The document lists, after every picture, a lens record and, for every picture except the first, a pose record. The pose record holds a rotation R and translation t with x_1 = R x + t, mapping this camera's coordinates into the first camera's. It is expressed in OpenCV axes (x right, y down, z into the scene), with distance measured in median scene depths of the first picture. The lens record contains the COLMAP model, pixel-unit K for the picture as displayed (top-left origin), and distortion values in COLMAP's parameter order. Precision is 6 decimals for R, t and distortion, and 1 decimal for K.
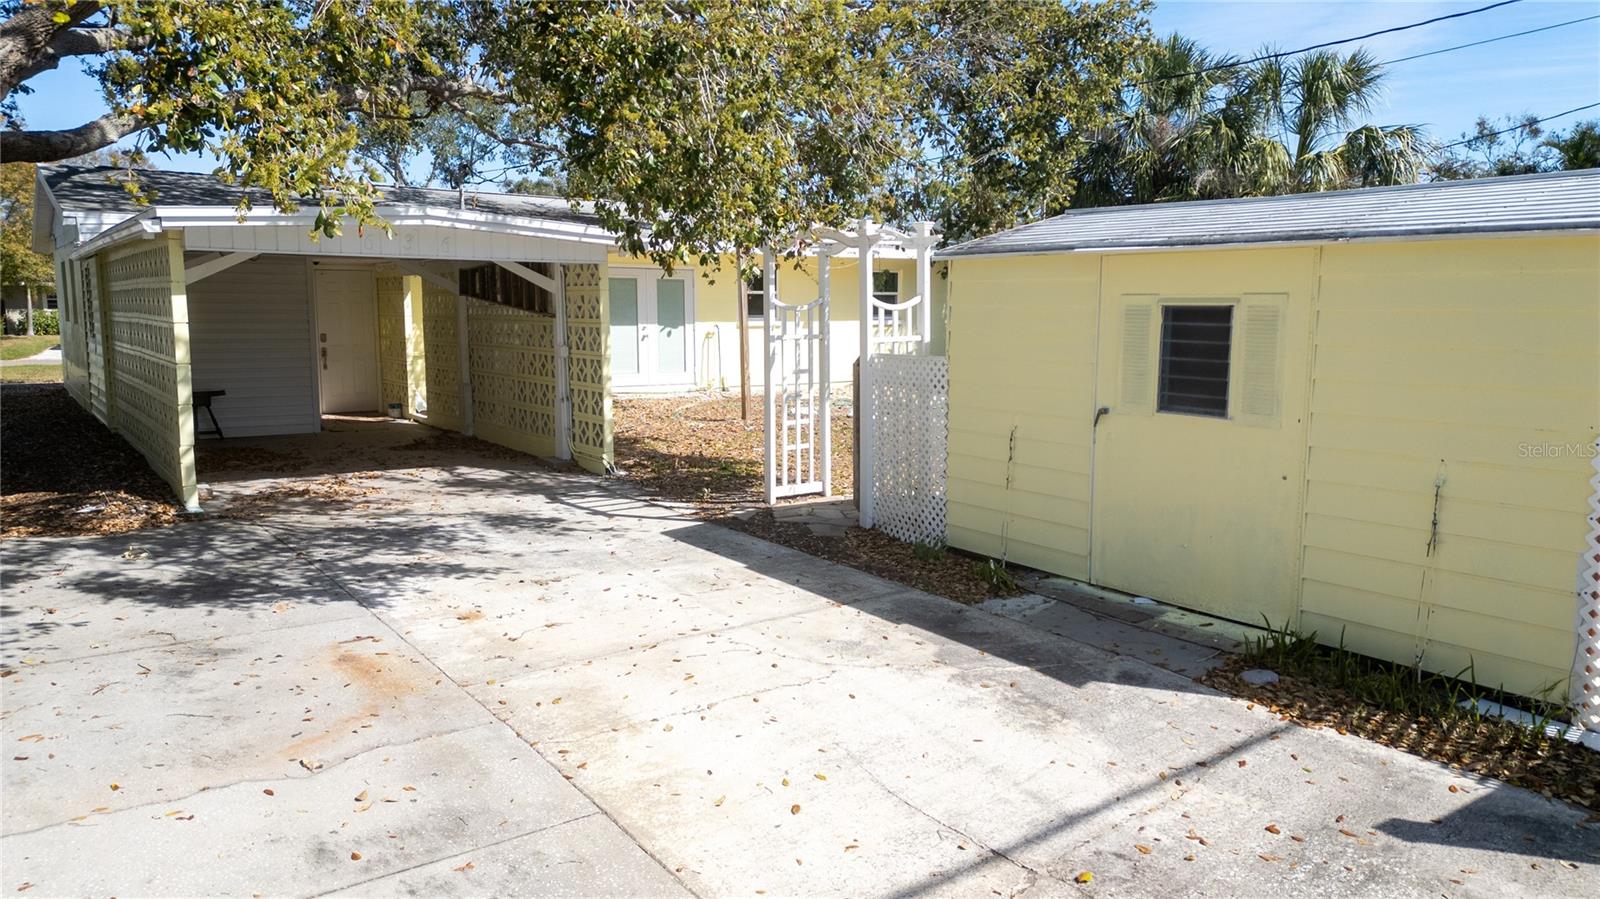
lens RADIAL K [[1117.9, 0, 798.4], [0, 1117.9, 426.6], [0, 0, 1]] dist [0.068167, -0.073128]
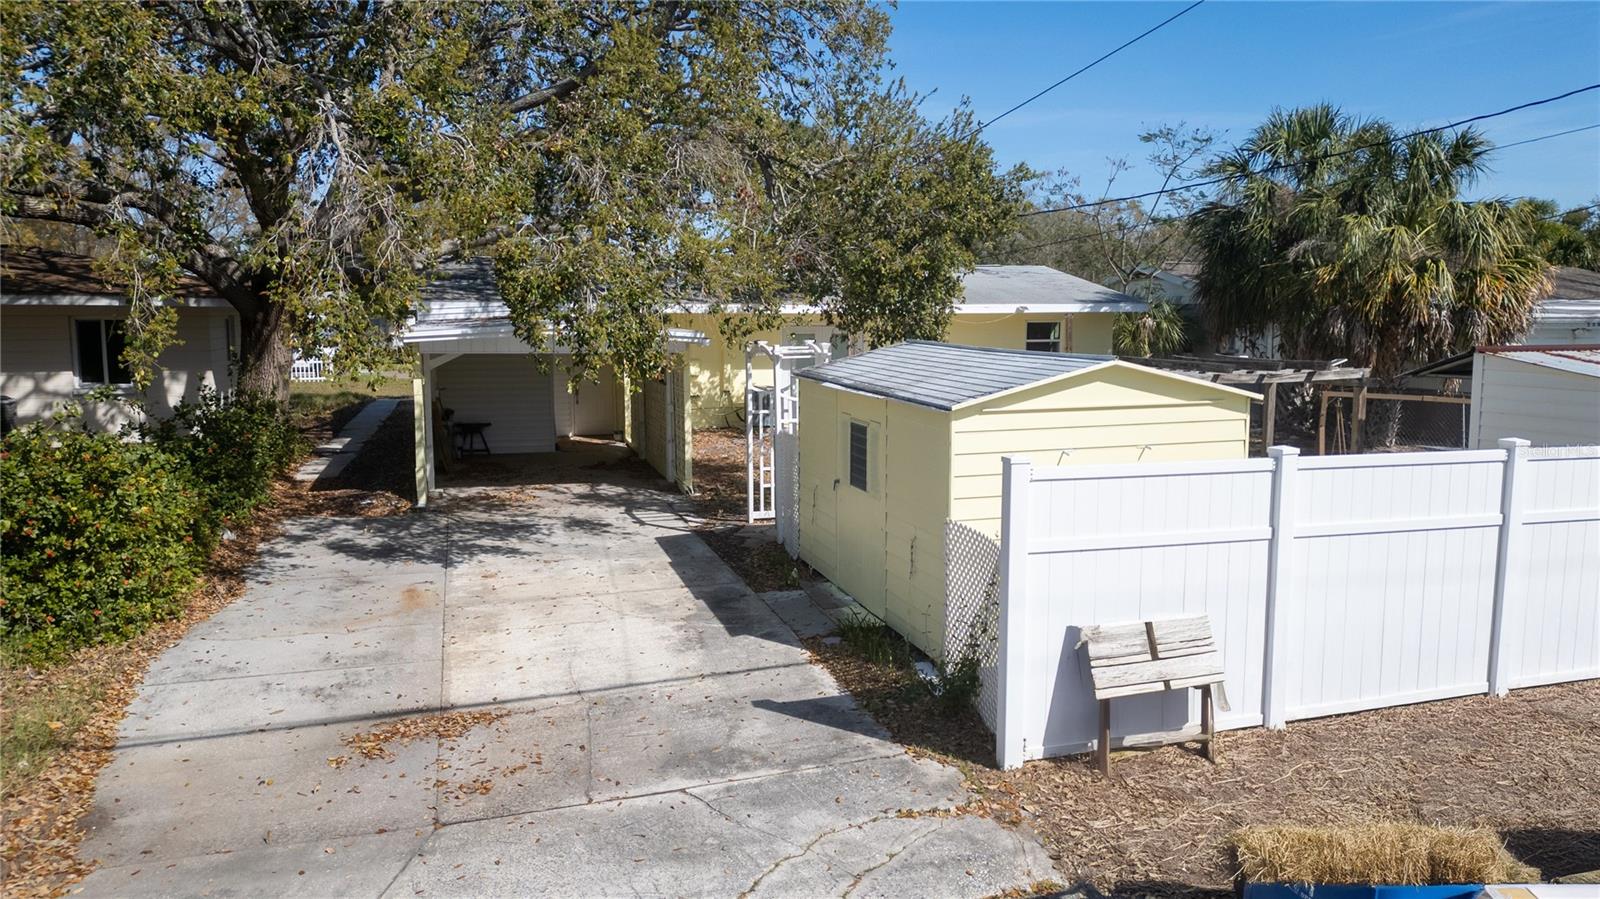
lens RADIAL K [[1072.4, 0, 800.0], [0, 1072.4, 449.5], [0, 0, 1]] dist [0.028489, -0.064224]
pose [[0.951418, 0.040879, -0.305178, 0.867217], [-0.035963, 0.999117, 0.021714, -0.114876], [0.305796, -0.009684, 0.952048, -0.626943]]
